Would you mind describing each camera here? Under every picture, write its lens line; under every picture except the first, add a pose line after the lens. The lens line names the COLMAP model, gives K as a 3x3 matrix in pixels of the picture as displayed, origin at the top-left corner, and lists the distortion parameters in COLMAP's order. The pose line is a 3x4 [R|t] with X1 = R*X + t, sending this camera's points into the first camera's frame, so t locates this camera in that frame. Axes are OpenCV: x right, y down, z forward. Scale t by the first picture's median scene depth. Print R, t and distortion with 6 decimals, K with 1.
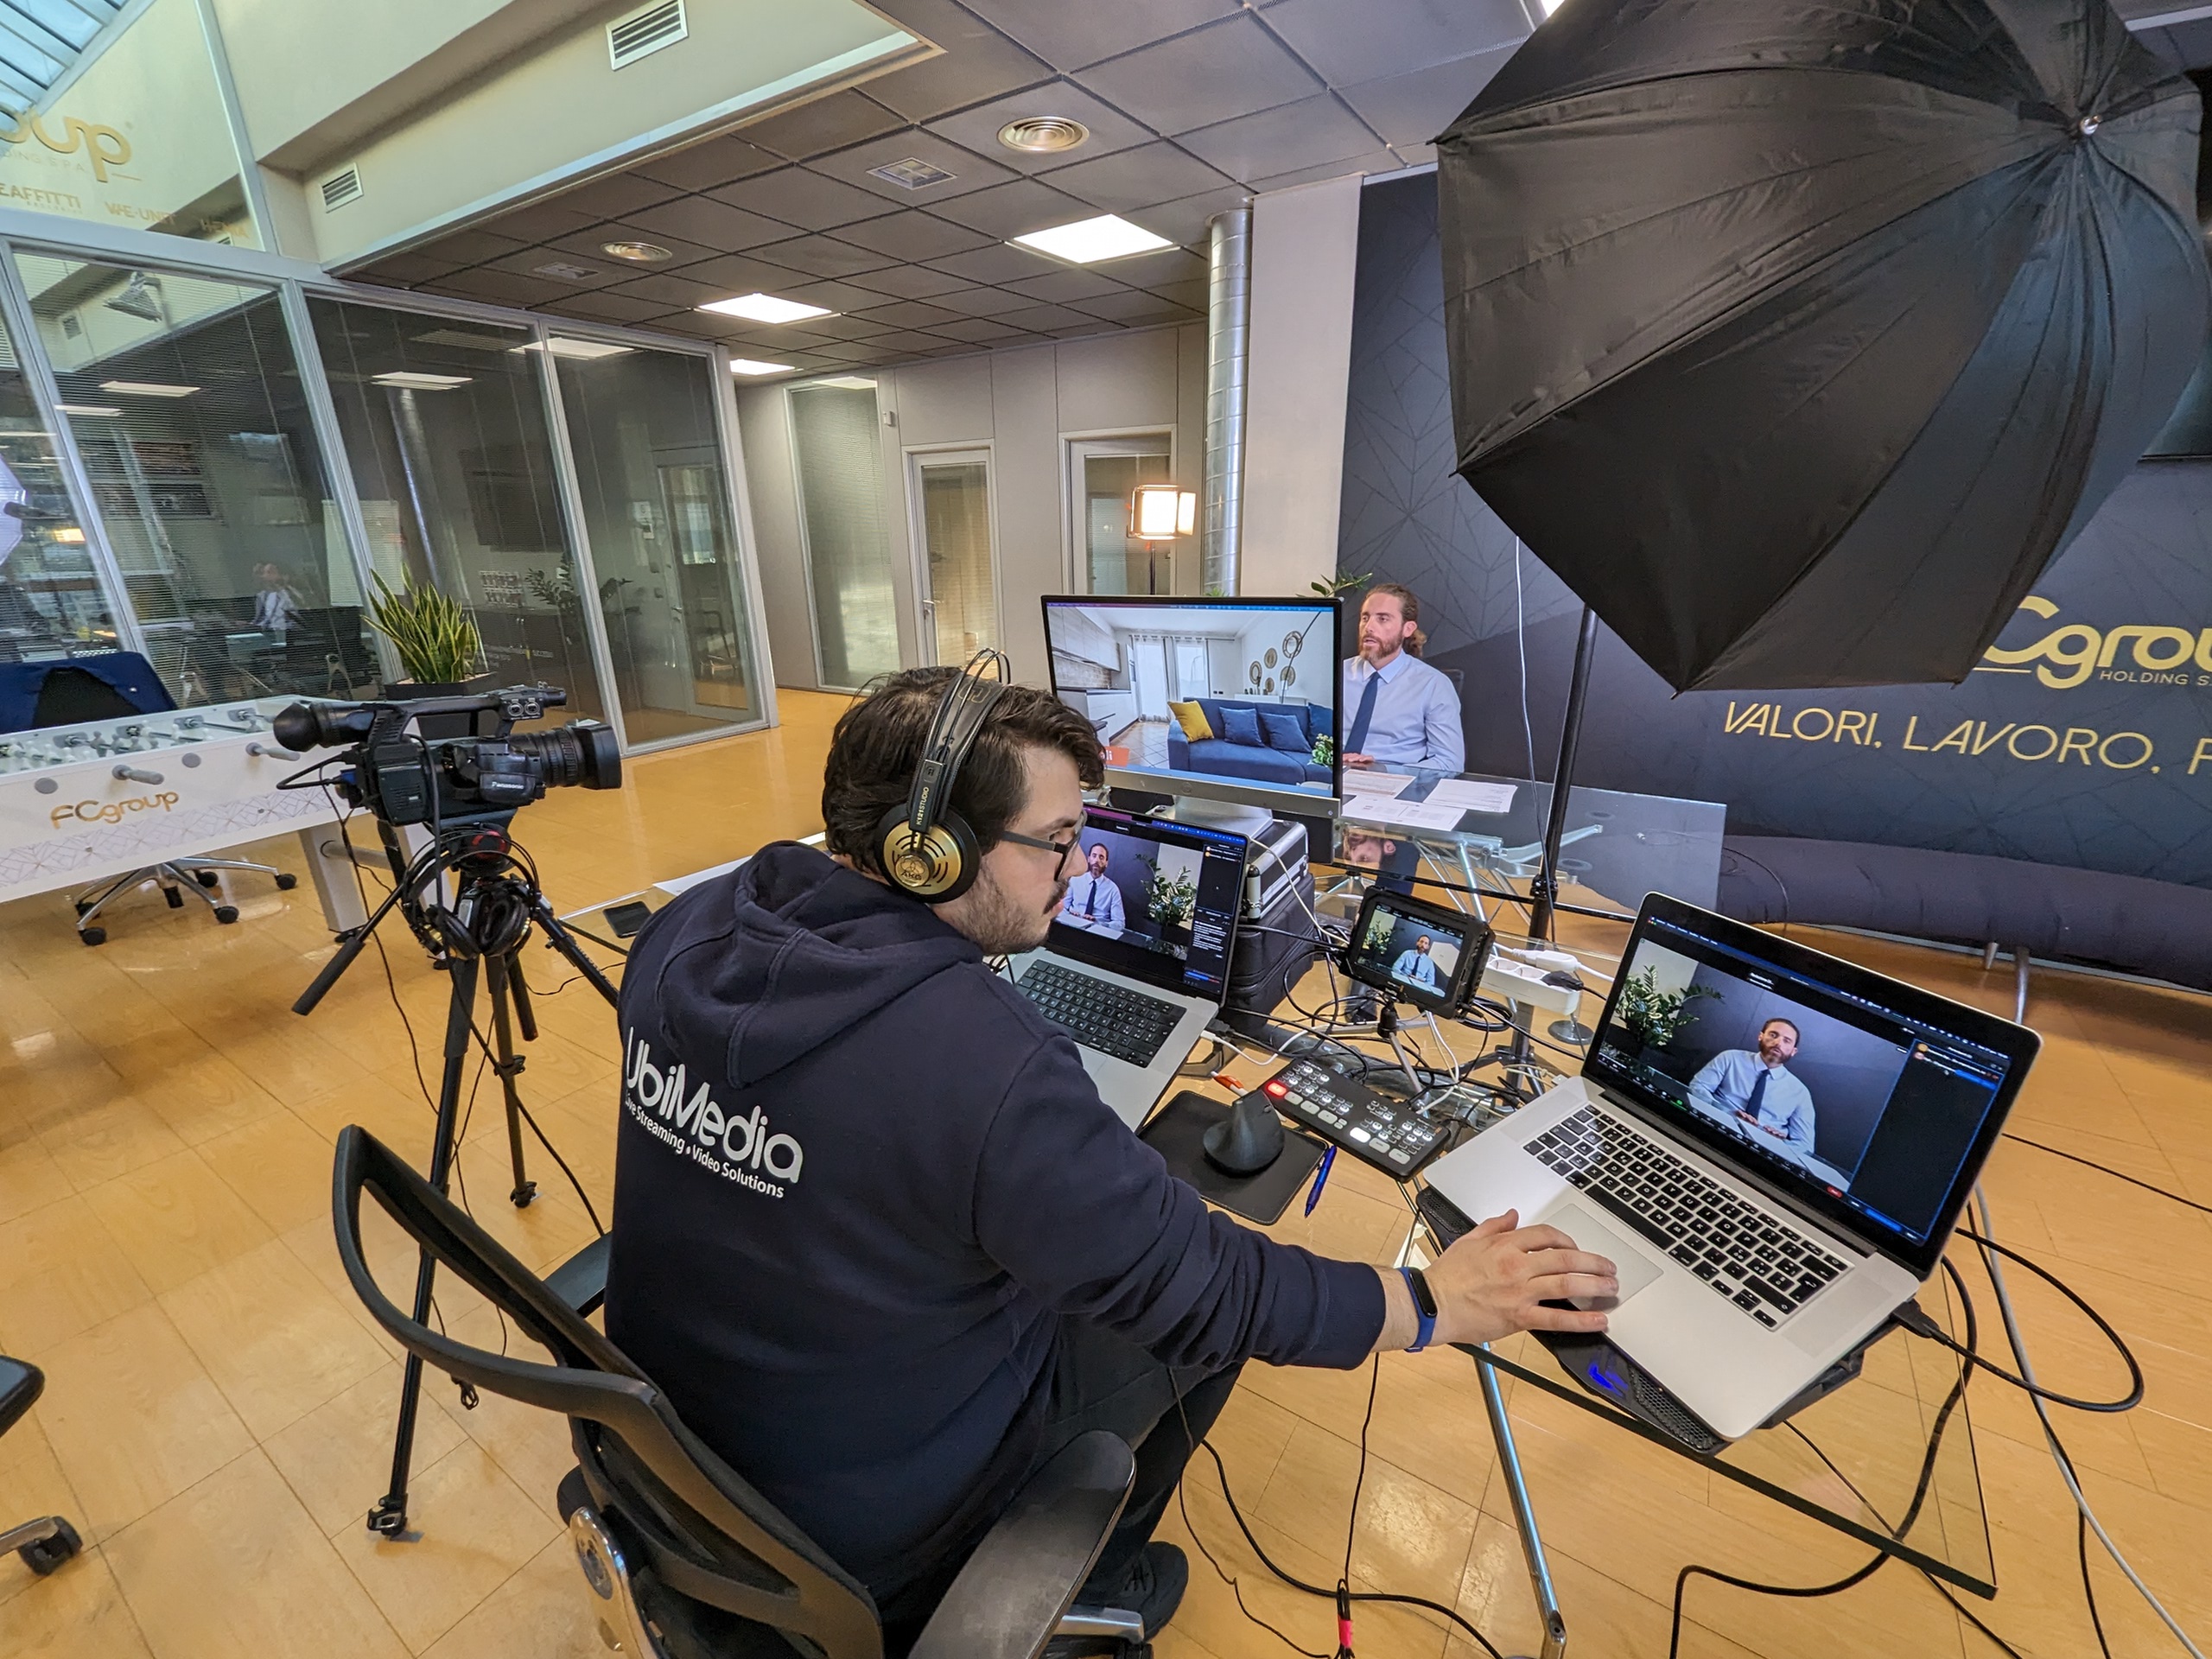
lens RADIAL K [[957.8, 0, 1089.4], [0, 957.8, 842.3], [0, 0, 1]] dist [0.016115, 0.000264]
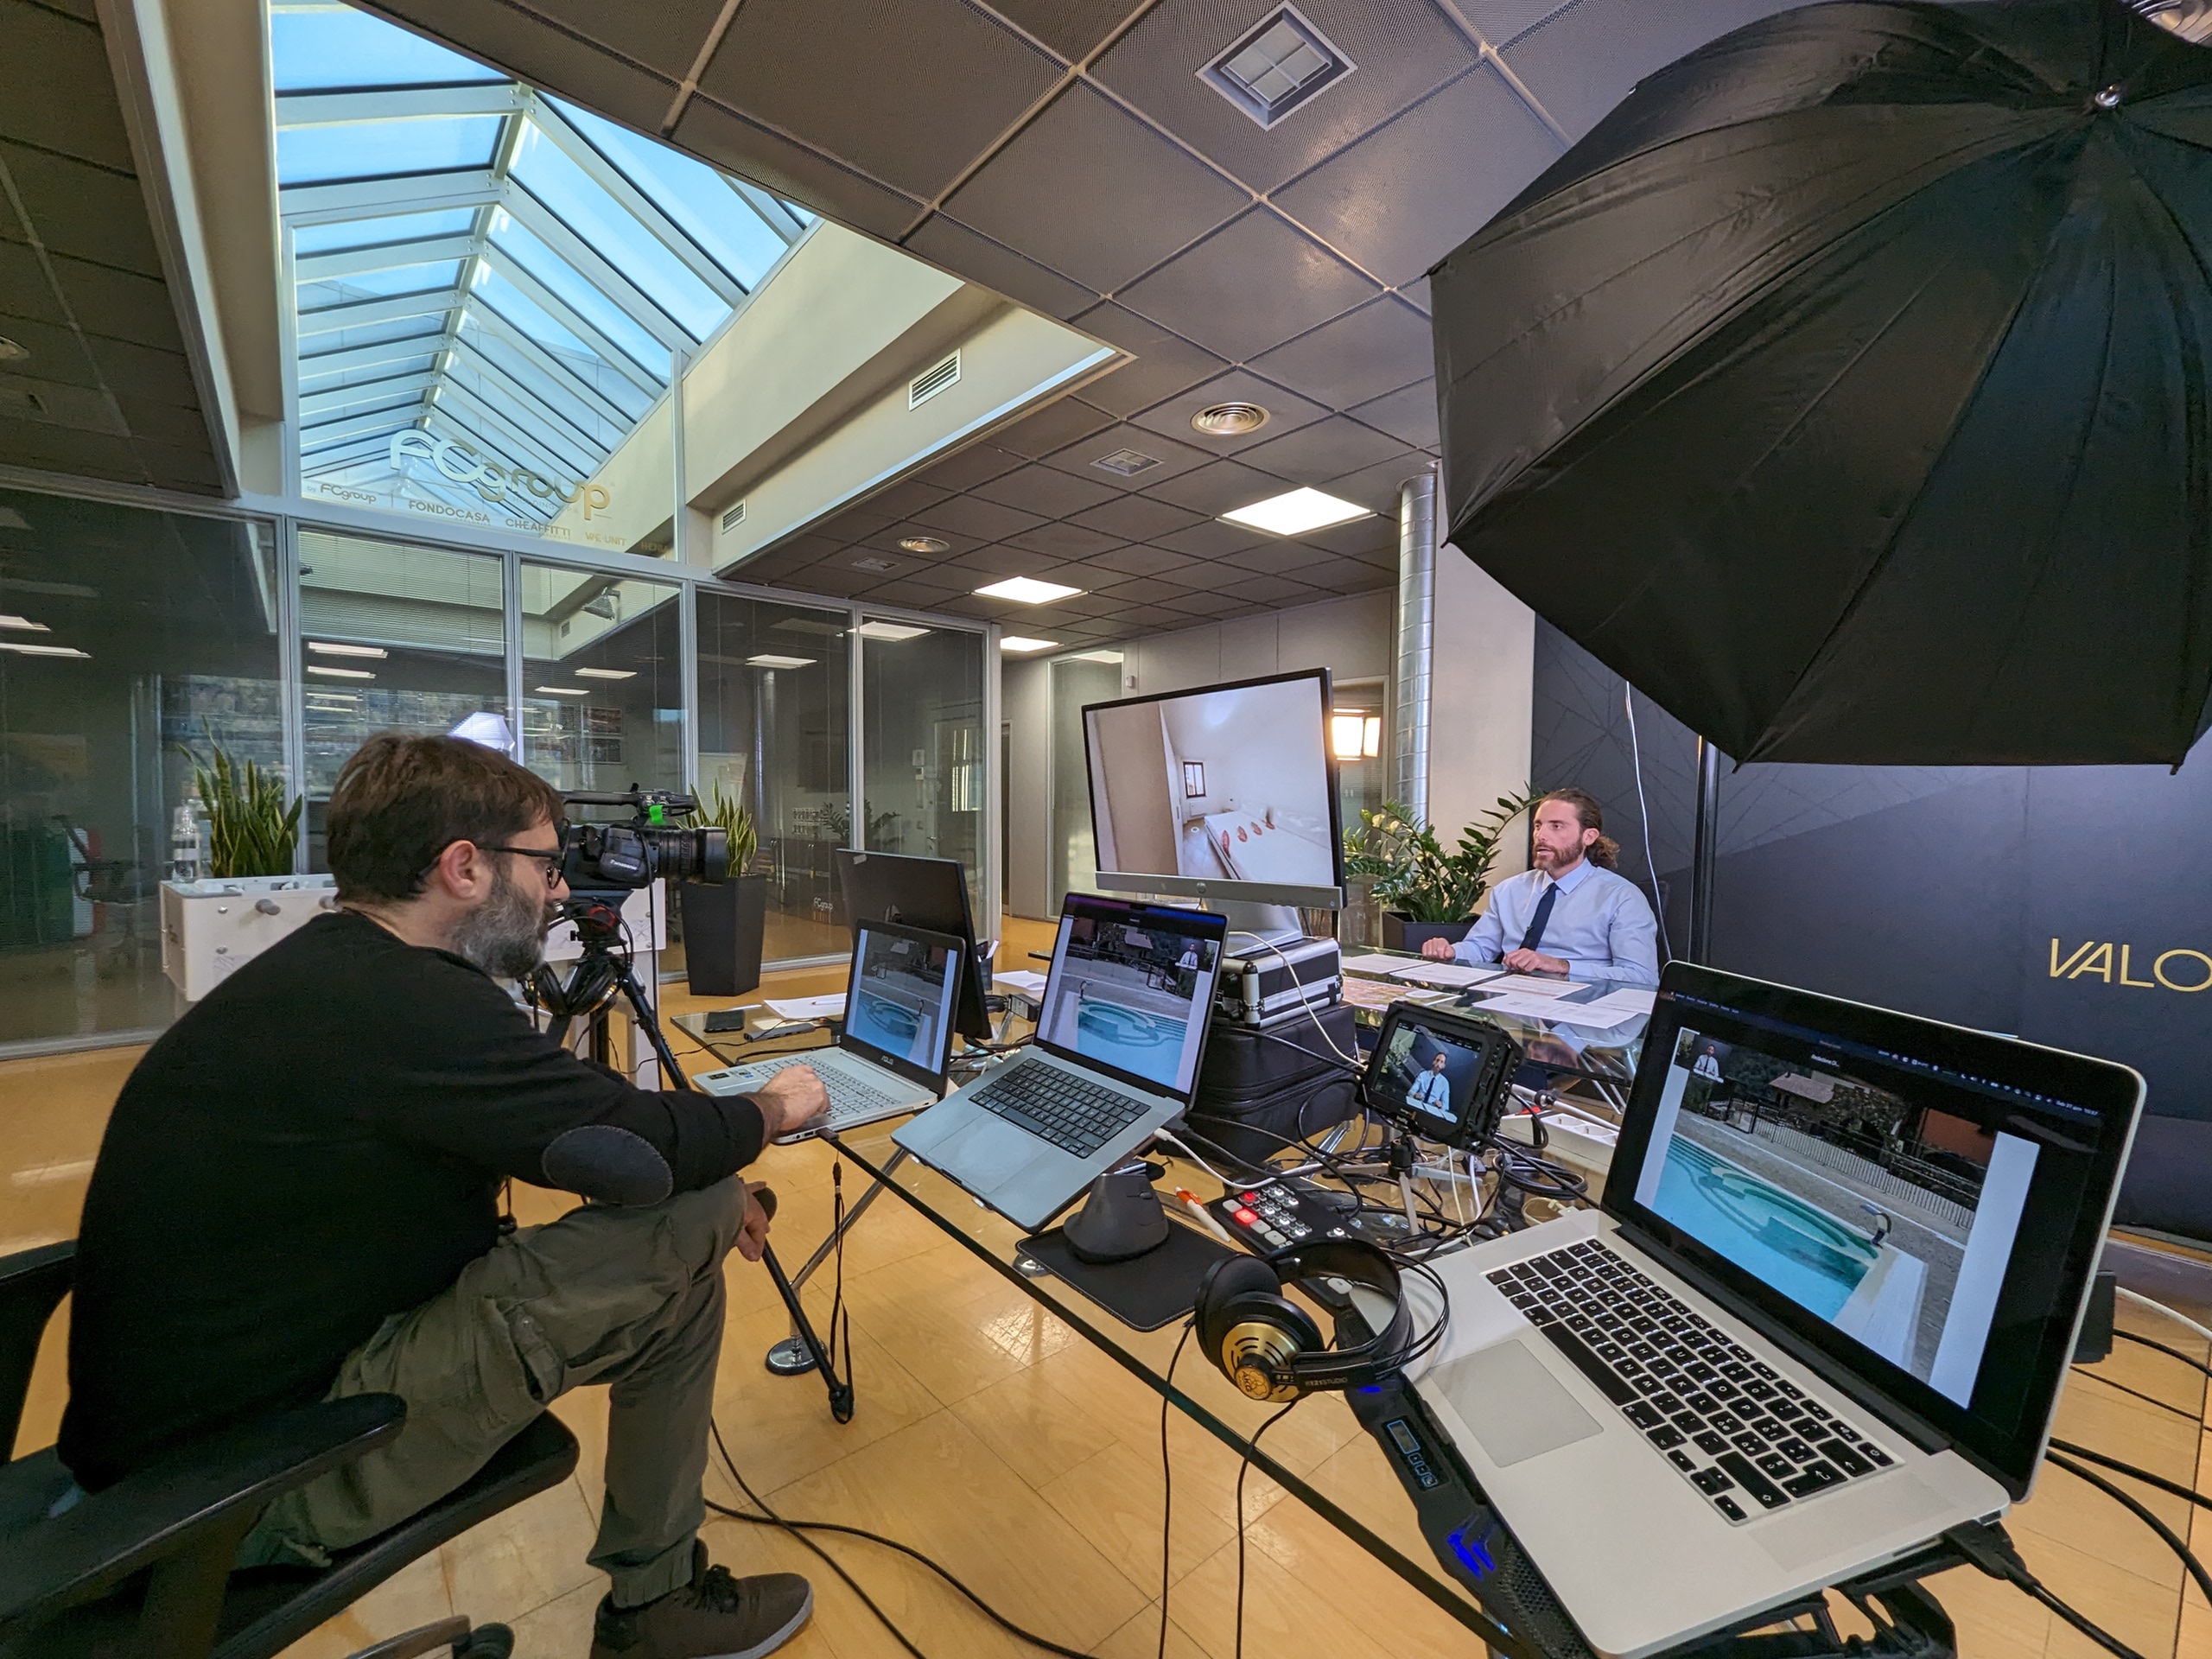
lens RADIAL K [[949.4, 0, 1102.9], [0, 949.4, 842.0], [0, 0, 1]] dist [0.020833, -0.000903]
pose [[0.961126, 0.034253, -0.273978, 0.133198], [-0.112134, 0.955184, -0.273951, 0.085071], [0.252316, 0.294023, 0.921893, 0.048903]]
